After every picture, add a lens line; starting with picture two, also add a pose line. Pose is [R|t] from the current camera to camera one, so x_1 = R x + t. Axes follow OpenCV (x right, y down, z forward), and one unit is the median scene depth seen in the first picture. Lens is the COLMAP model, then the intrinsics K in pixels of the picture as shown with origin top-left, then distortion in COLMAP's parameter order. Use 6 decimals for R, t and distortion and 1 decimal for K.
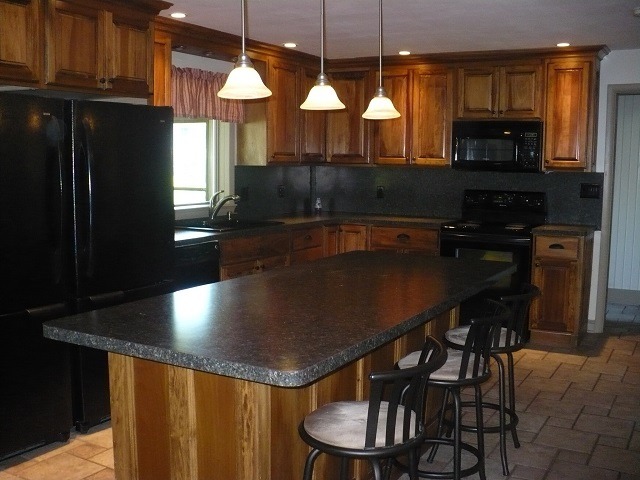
lens RADIAL K [[718.8, 0, 318.3], [0, 718.8, 255.6], [0, 0, 1]] dist [-0.274639, 0.435279]
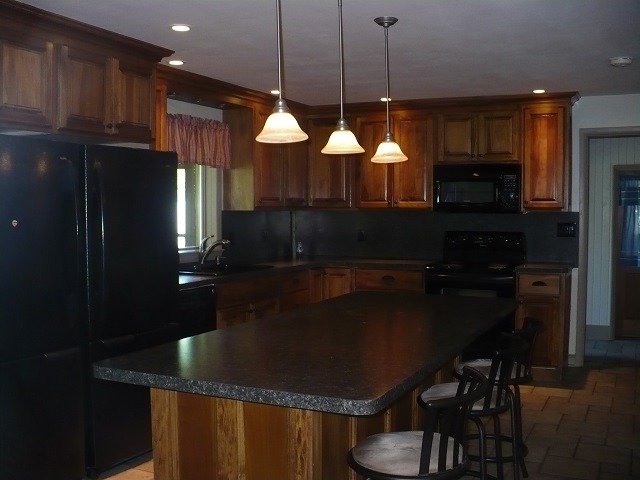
lens RADIAL K [[718.8, 0, 318.3], [0, 718.8, 255.6], [0, 0, 1]] dist [-0.274639, 0.435279]
pose [[0.997424, -0.015585, 0.070011, -0.055590], [0.020087, 0.997743, -0.064067, 0.005061], [-0.068854, 0.065308, 0.995487, -0.013627]]
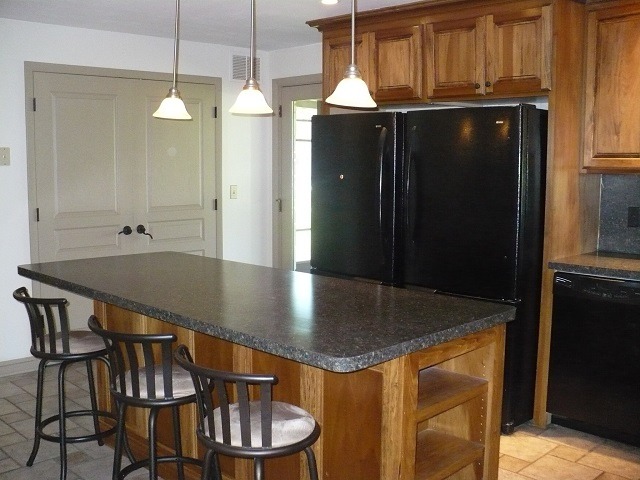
lens RADIAL K [[718.8, 0, 318.3], [0, 718.8, 255.6], [0, 0, 1]] dist [-0.274639, 0.435279]
pose [[-0.278759, 0.116119, -0.953315, 0.509108], [-0.131553, 0.978689, 0.157677, -0.095042], [0.951308, 0.169365, -0.257543, 0.731993]]
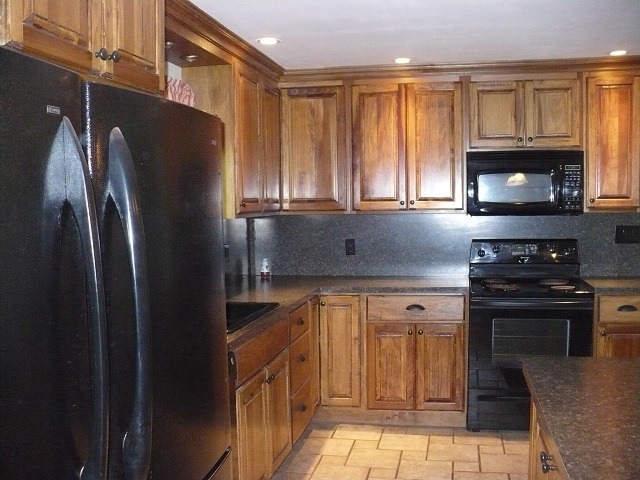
lens RADIAL K [[718.8, 0, 318.3], [0, 718.8, 255.6], [0, 0, 1]] dist [-0.274639, 0.435279]
pose [[0.949527, -0.049296, 0.309787, -0.218717], [0.066662, 0.996728, -0.045719, -0.057230], [-0.306520, 0.064062, 0.949706, 0.350874]]
